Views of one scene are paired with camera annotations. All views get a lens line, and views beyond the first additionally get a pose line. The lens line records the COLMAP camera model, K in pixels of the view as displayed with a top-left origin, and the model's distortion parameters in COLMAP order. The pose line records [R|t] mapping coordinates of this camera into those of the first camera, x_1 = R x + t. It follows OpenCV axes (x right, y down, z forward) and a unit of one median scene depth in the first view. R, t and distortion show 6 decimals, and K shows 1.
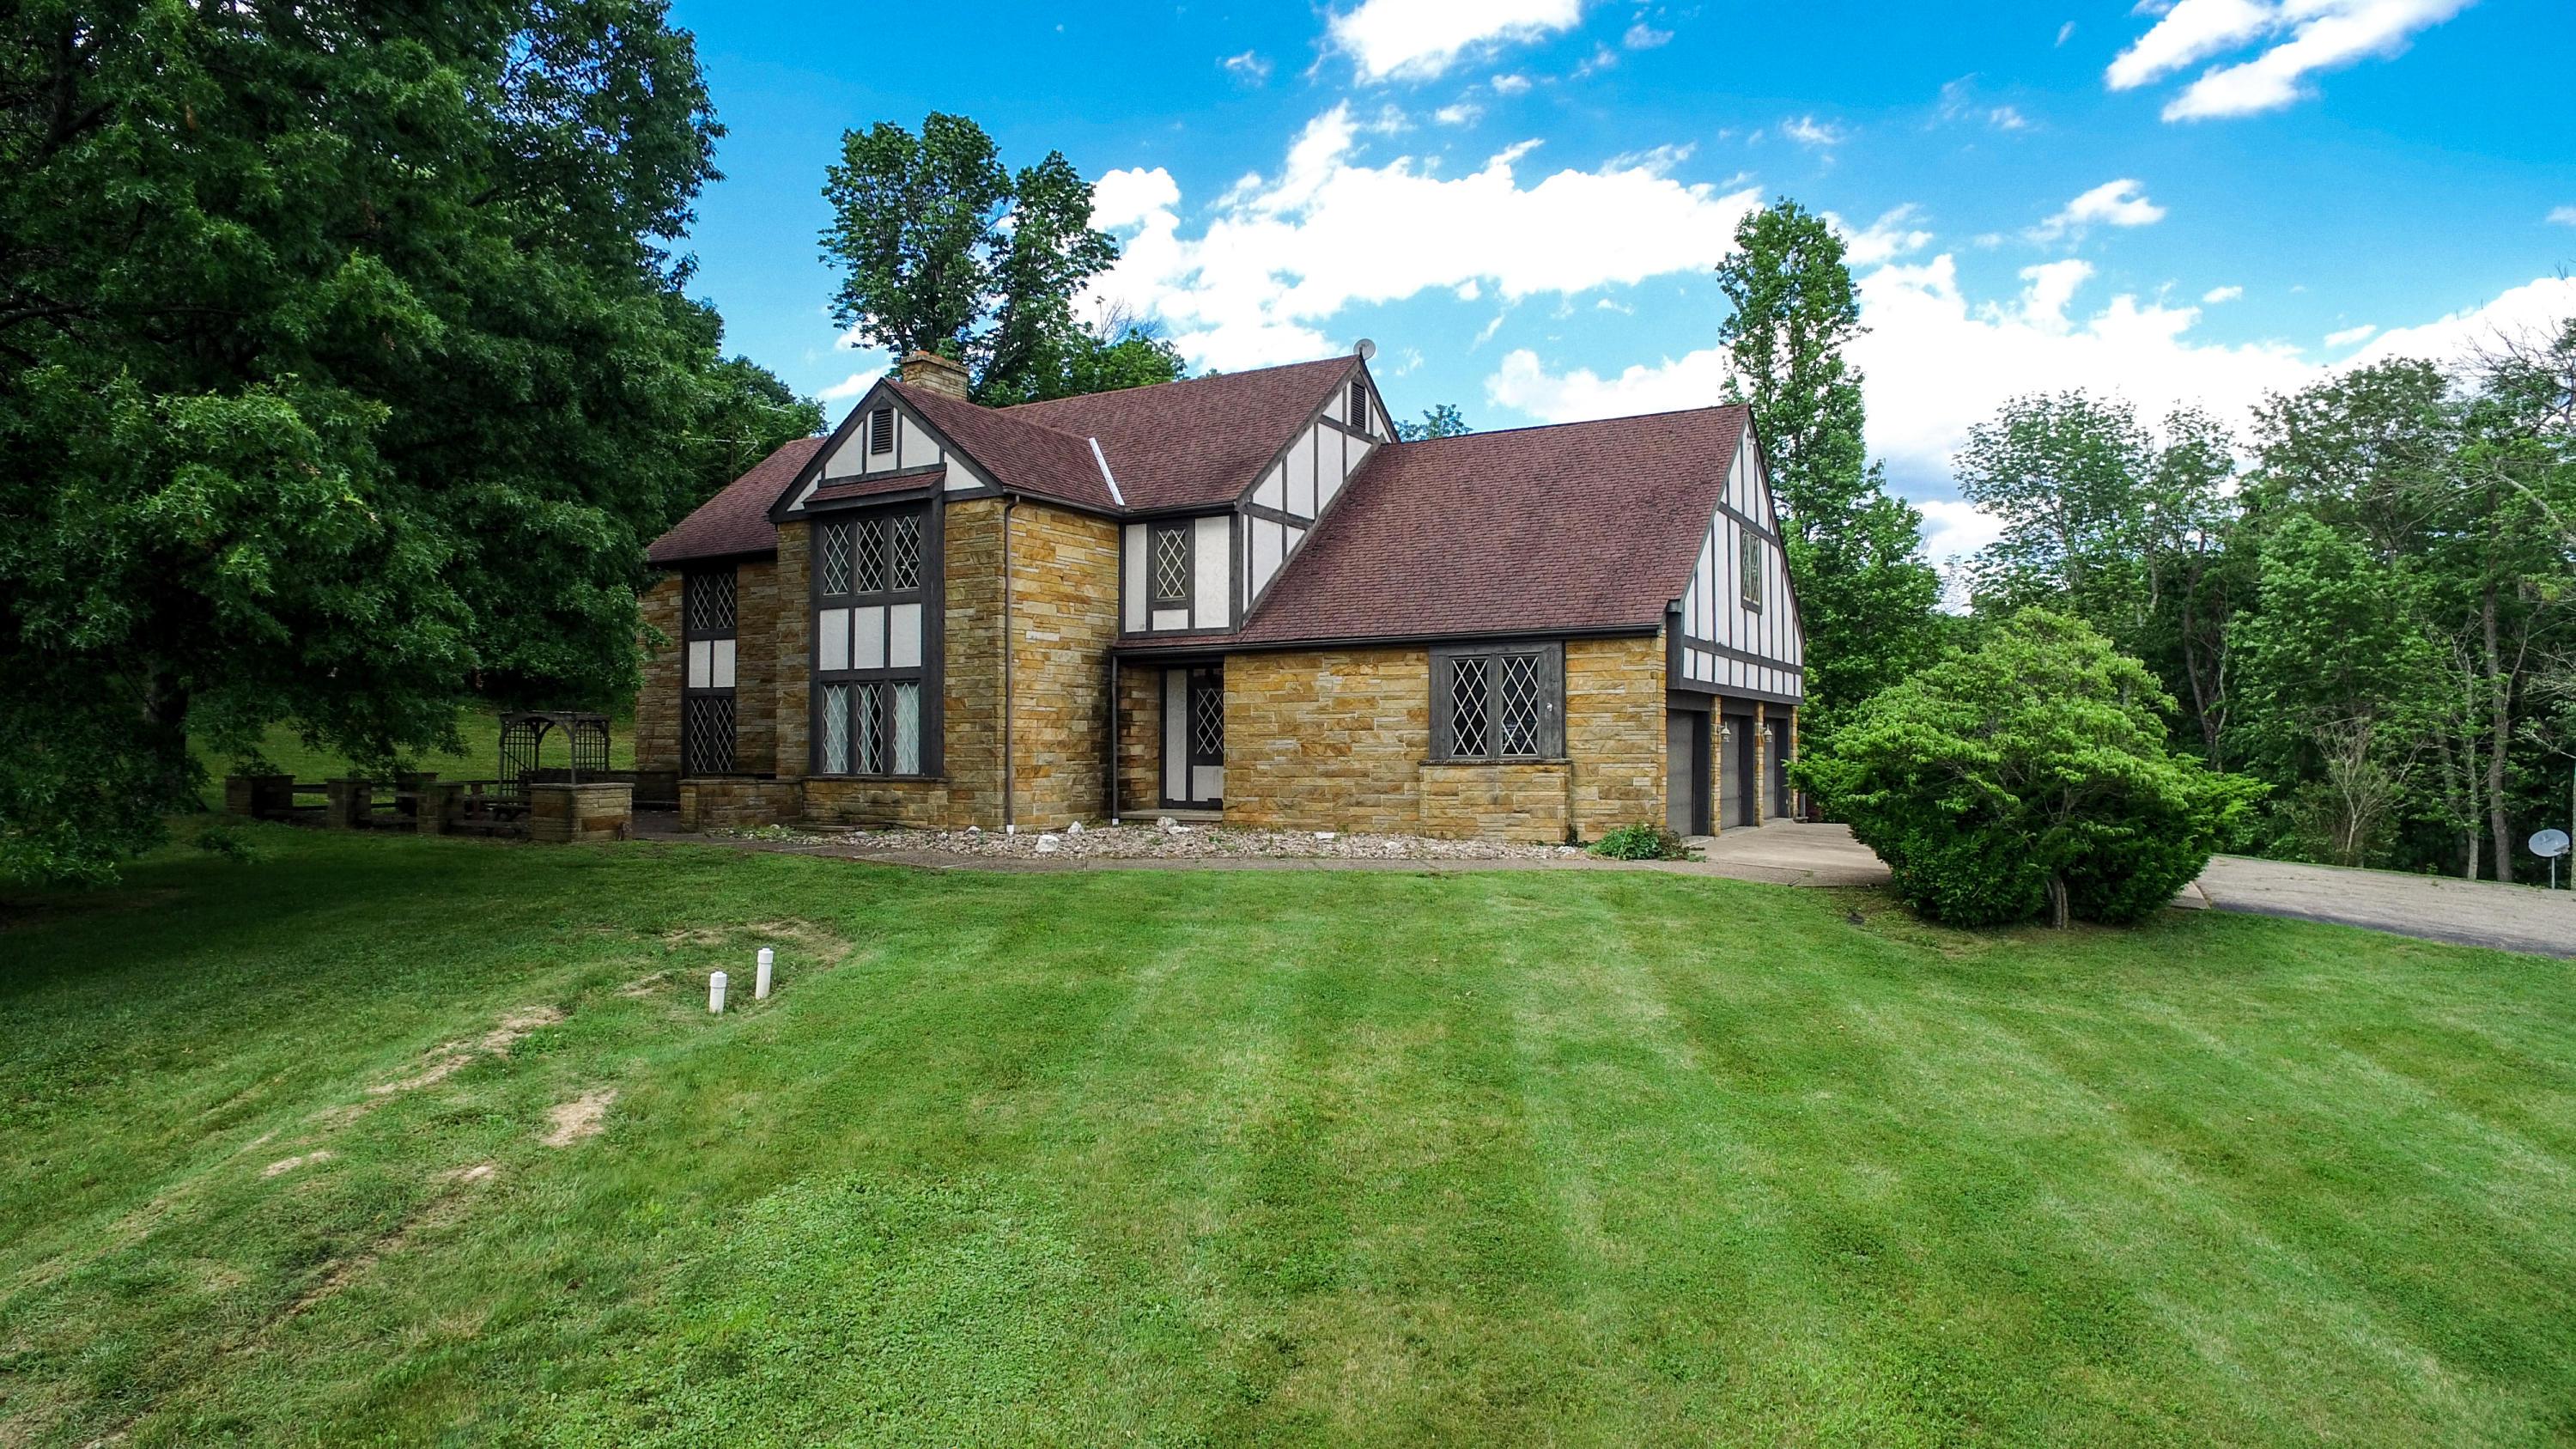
lens RADIAL K [[1501.7, 0, 1288.0], [0, 1501.7, 724.5], [0, 0, 1]] dist [-0.114638, 0.072421]
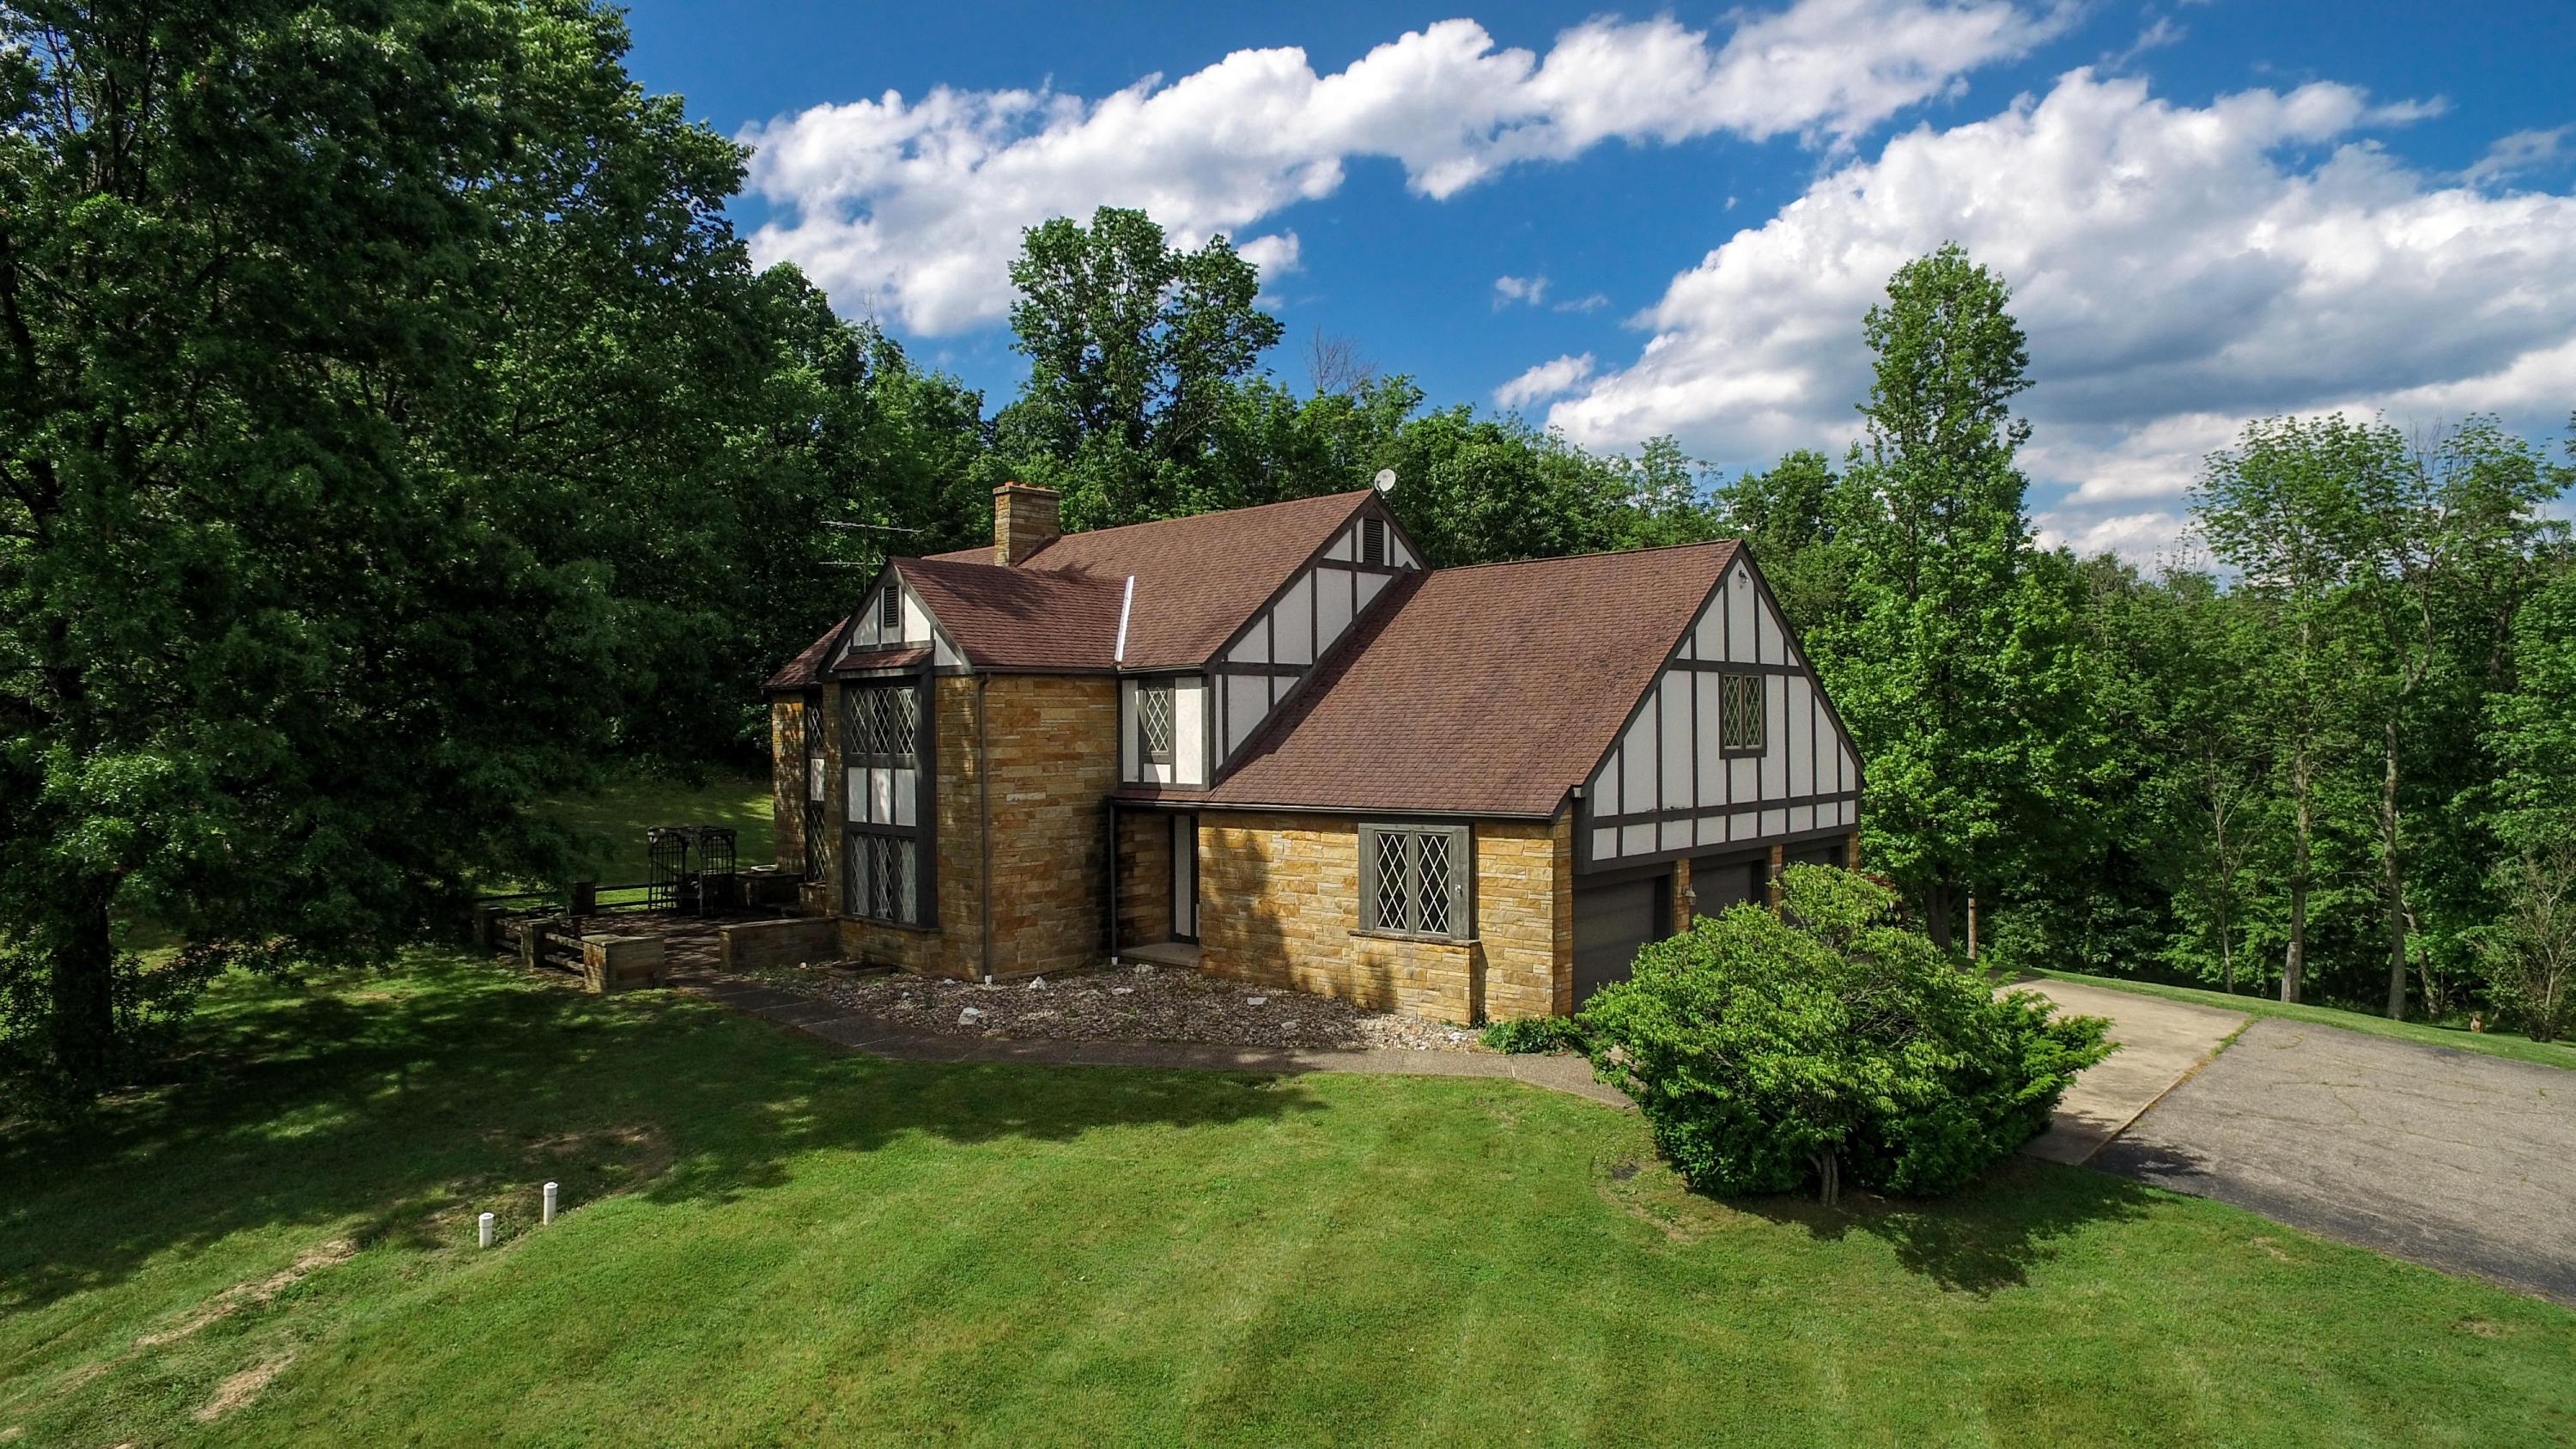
lens RADIAL K [[1501.7, 0, 1288.0], [0, 1501.7, 724.5], [0, 0, 1]] dist [-0.114638, 0.072421]
pose [[0.971484, -0.006194, -0.237023, 0.270021], [0.010016, 0.999839, 0.014921, -0.122679], [0.236892, -0.016869, 0.971389, -0.002216]]
